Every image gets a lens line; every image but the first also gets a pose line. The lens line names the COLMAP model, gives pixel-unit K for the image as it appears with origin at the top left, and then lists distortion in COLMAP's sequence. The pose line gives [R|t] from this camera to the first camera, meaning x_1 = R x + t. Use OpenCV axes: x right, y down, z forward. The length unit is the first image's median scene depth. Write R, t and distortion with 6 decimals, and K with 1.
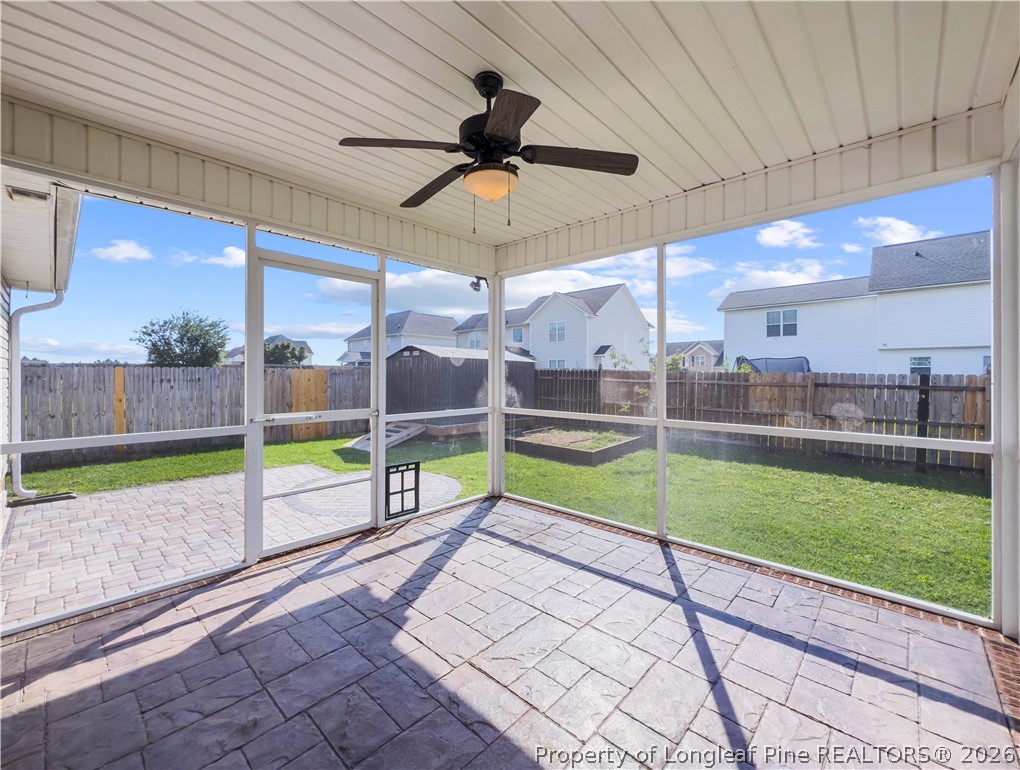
lens RADIAL K [[425.6, 0, 510.0], [0, 425.6, 385.0], [0, 0, 1]] dist [-0.001174, -0.000415]
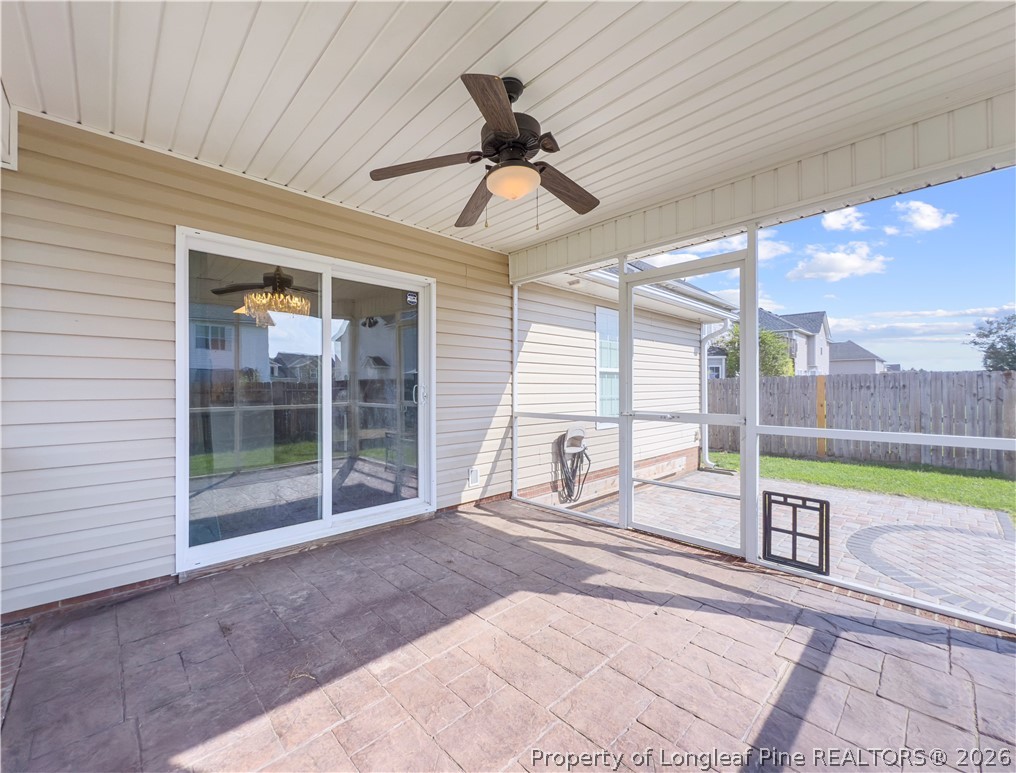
lens RADIAL K [[428.5, 0, 501.3], [0, 428.5, 390.7], [0, 0, 1]] dist [0.001455, 0.000165]
pose [[-0.062199, 0.008687, -0.998026, 0.594021], [-0.018863, 0.999773, 0.009878, 0.008433], [0.997885, 0.019440, -0.062021, 0.625316]]
